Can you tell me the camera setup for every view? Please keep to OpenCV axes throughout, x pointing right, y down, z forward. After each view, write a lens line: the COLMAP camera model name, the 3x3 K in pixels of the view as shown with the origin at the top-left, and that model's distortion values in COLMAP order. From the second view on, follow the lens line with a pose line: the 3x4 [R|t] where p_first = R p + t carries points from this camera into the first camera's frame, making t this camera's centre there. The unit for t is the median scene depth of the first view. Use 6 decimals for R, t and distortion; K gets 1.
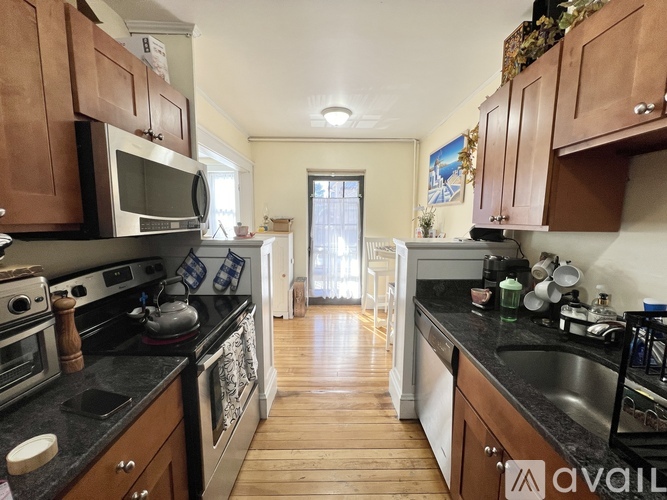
lens RADIAL K [[266.6, 0, 335.0], [0, 266.6, 249.9], [0, 0, 1]] dist [0.000099, -0.000269]
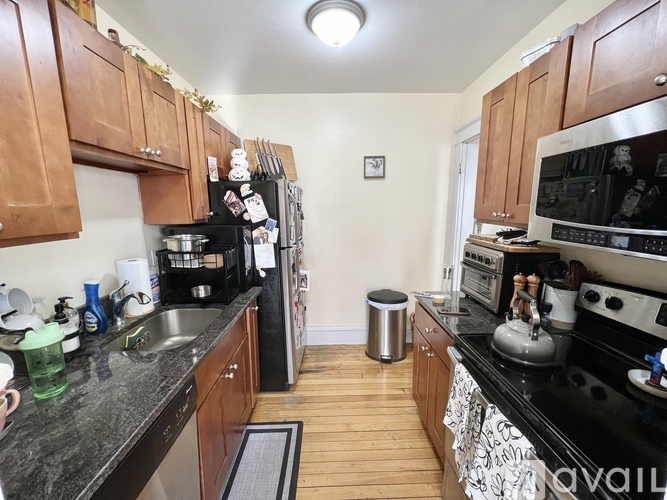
lens RADIAL K [[268.7, 0, 334.6], [0, 268.7, 250.1], [0, 0, 1]] dist [-0.000229, -0.000005]
pose [[-0.999855, -0.002086, -0.016892, 0.019728], [-0.006674, 0.961026, 0.276376, -0.272936], [0.015658, 0.276449, -0.960901, 1.842468]]
